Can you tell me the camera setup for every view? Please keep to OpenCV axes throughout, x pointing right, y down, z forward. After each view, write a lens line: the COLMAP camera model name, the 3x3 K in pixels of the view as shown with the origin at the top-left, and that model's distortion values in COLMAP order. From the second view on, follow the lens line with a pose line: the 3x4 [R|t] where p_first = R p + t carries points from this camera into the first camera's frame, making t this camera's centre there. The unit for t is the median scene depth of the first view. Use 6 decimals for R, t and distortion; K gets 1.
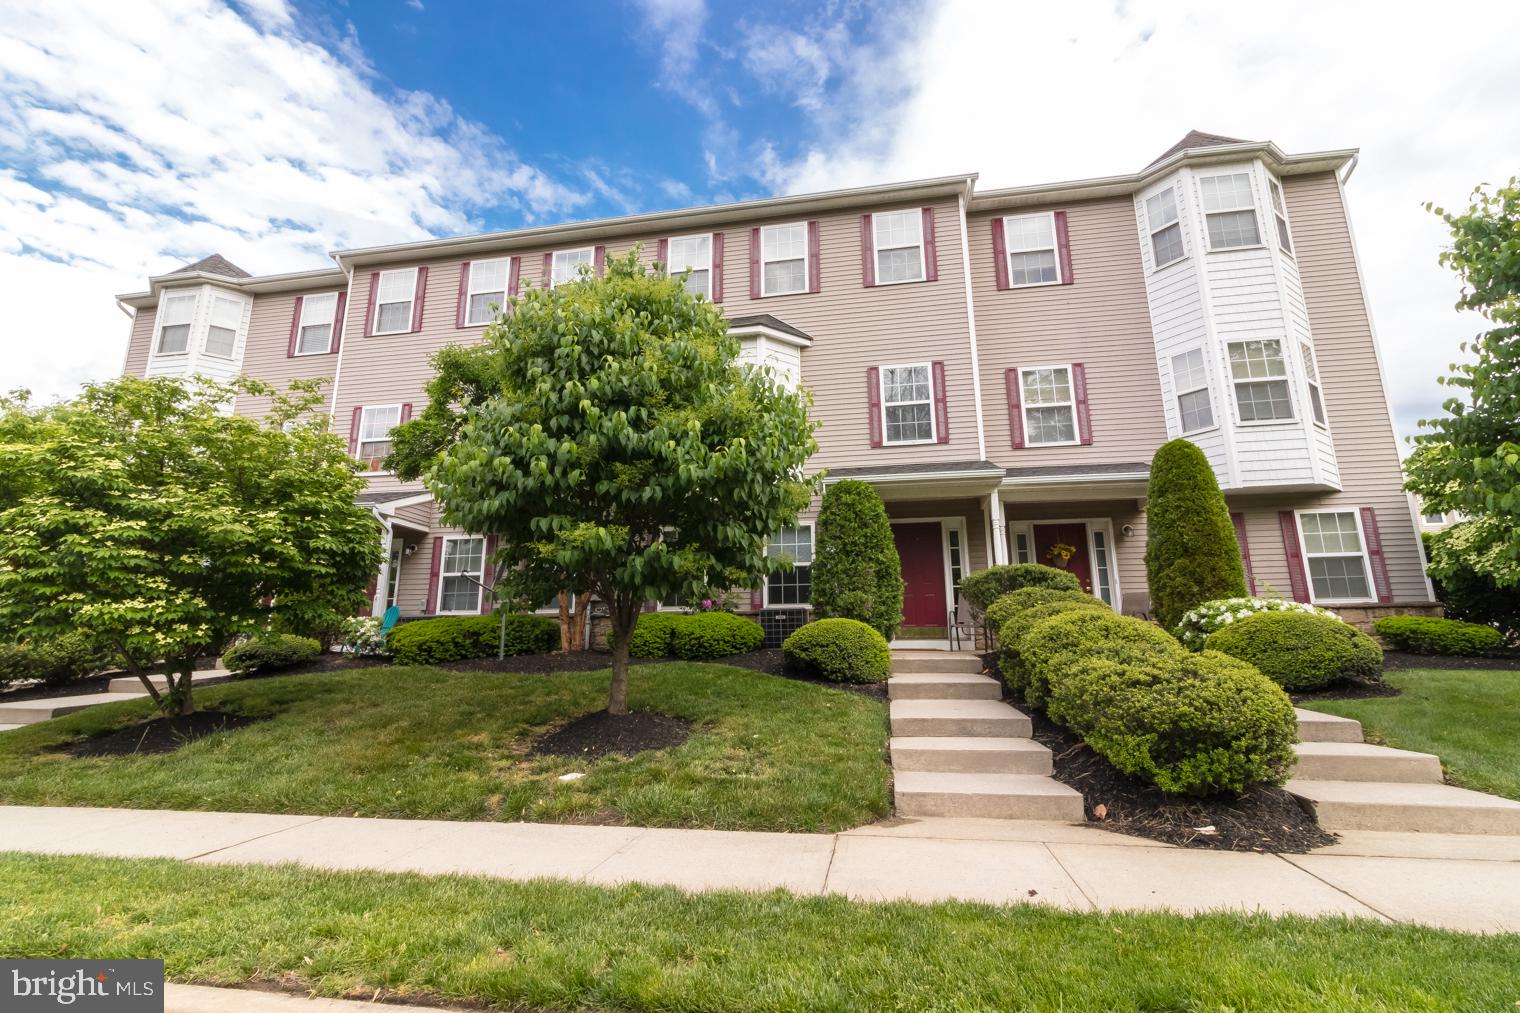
lens RADIAL K [[696.0, 0, 754.4], [0, 696.0, 497.8], [0, 0, 1]] dist [0.003714, 0.000750]
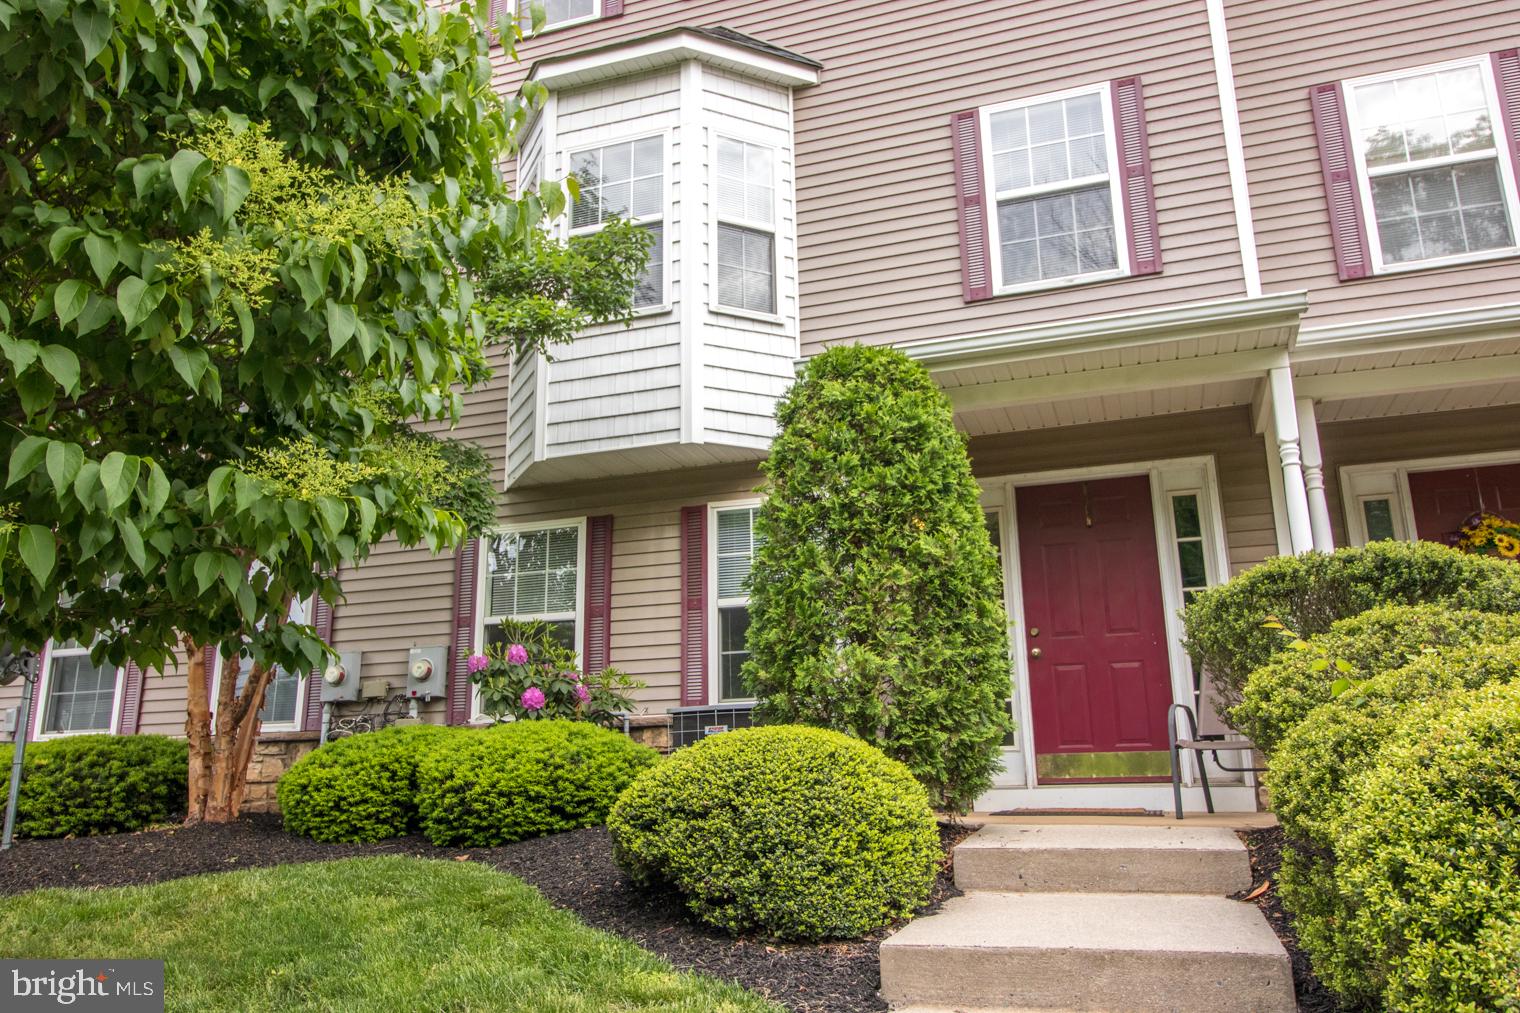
lens RADIAL K [[1143.3, 0, 760.0], [0, 1143.3, 506.5], [0, 0, 1]] dist [0.010683, 0.003265]
pose [[0.988624, -0.046241, -0.143121, 0.161648], [0.041460, 0.998484, -0.036210, 0.073807], [0.144578, 0.029864, 0.989043, 0.383259]]
